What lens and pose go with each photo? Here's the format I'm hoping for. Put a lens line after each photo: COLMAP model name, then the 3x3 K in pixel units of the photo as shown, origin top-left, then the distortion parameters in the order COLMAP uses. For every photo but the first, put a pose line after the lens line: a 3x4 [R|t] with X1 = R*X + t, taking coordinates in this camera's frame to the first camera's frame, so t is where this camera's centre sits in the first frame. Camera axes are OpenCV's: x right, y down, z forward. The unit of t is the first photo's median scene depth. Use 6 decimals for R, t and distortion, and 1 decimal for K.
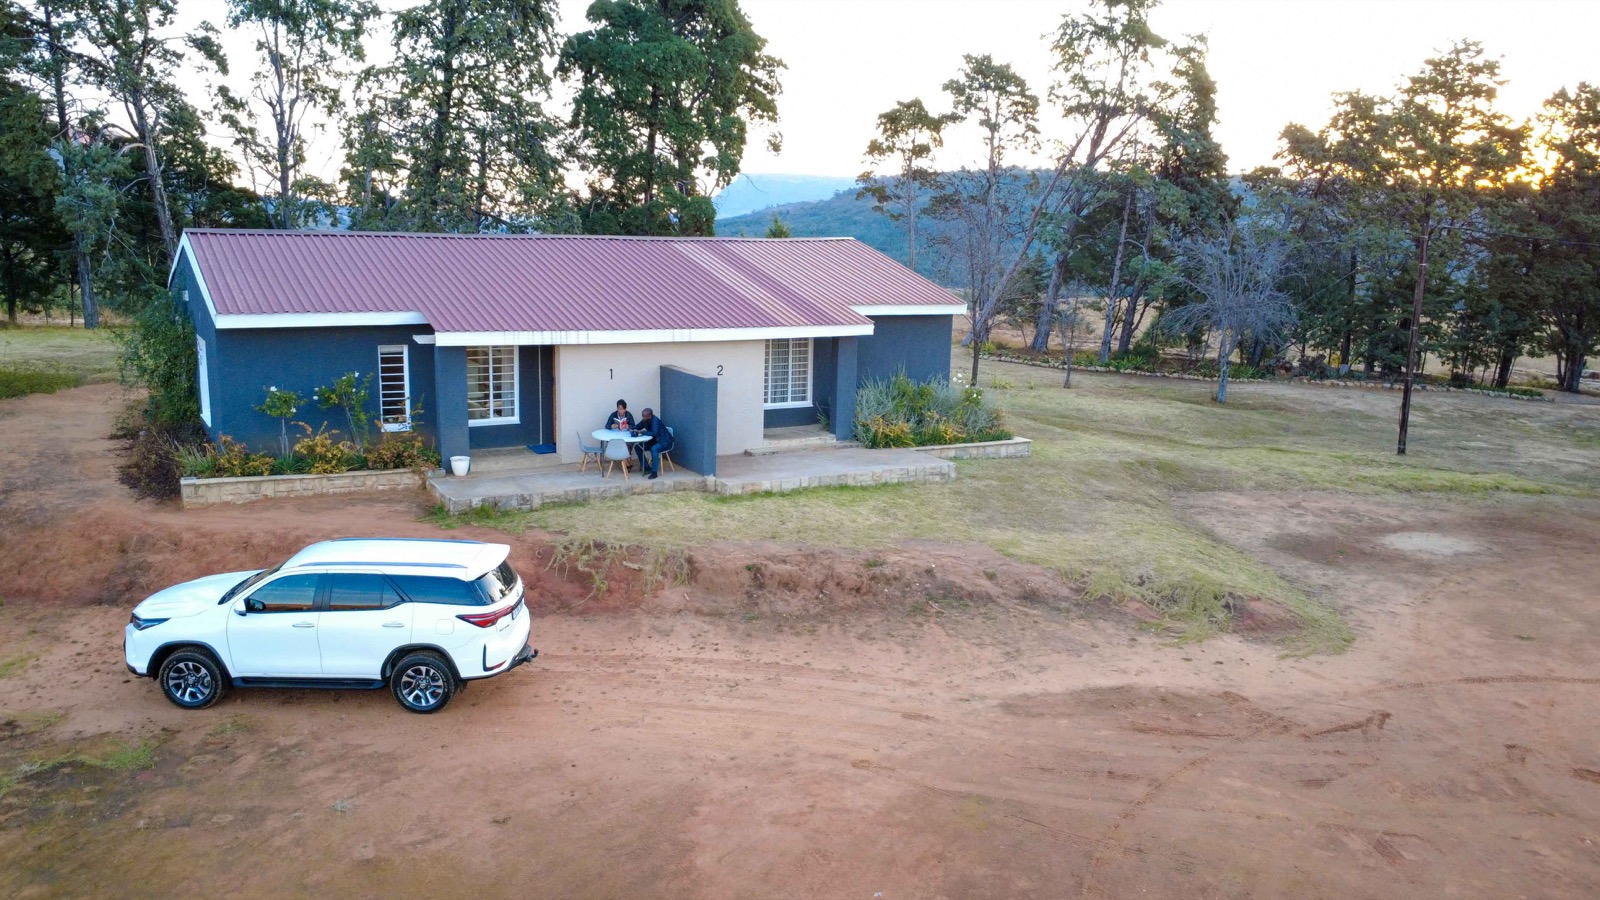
lens RADIAL K [[1225.4, 0, 807.2], [0, 1225.4, 442.6], [0, 0, 1]] dist [-0.001689, -0.003111]
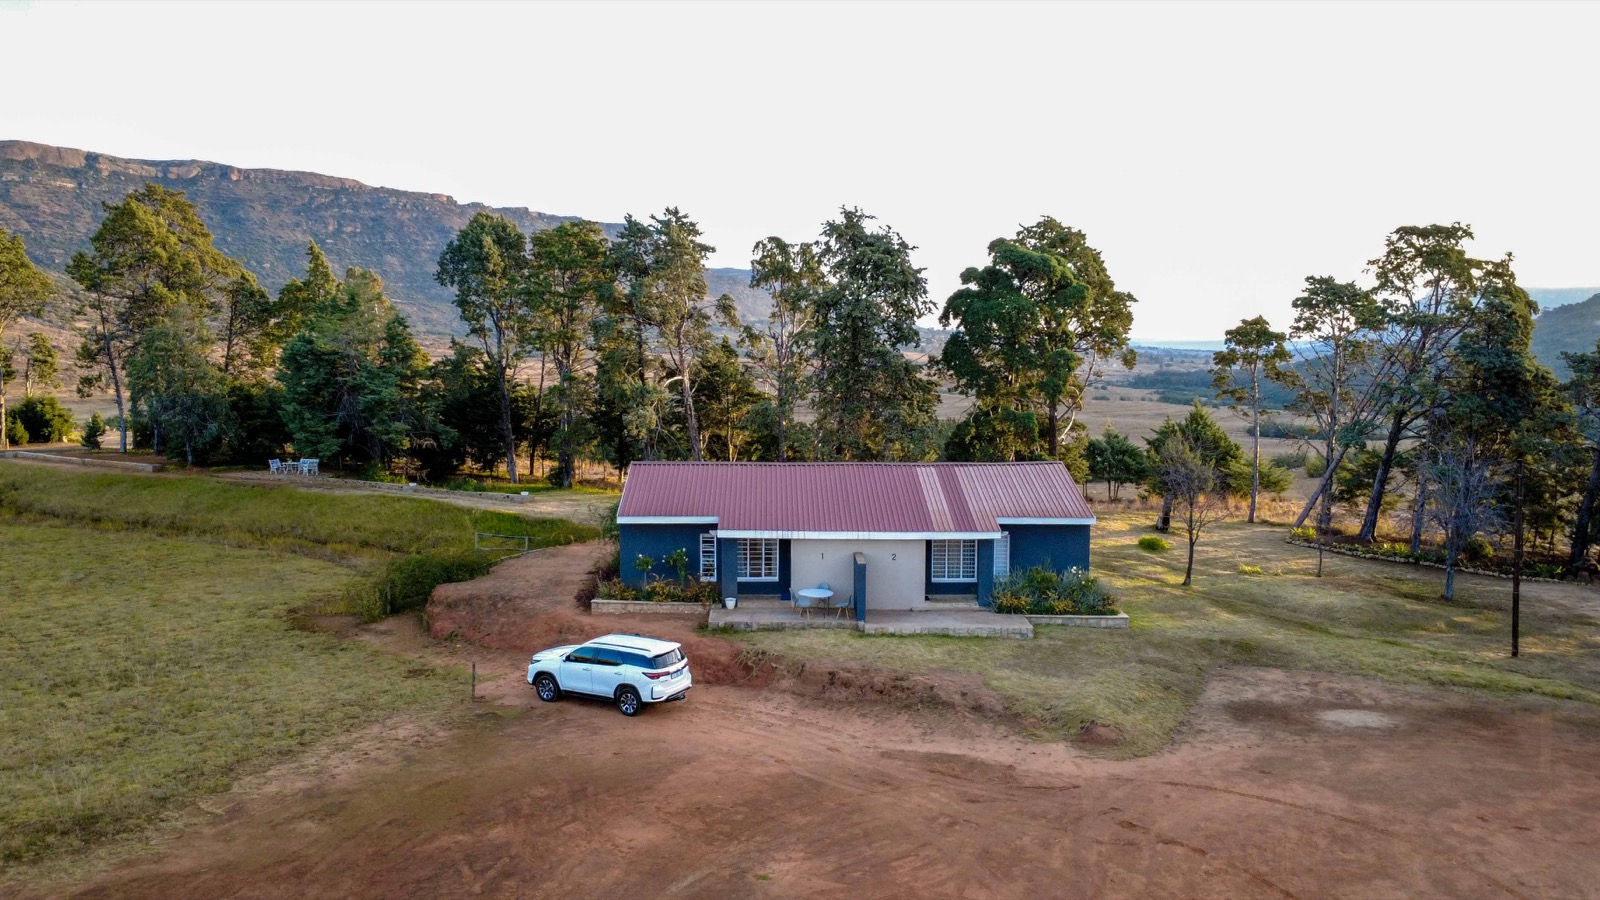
lens RADIAL K [[1225.4, 0, 793.2], [0, 1225.4, 448.0], [0, 0, 1]] dist [-0.001689, -0.003111]
pose [[0.877651, 0.019922, -0.478887, 0.775658], [-0.070283, 0.993685, -0.087469, -0.067294], [0.474120, 0.110425, 0.873508, -0.655668]]
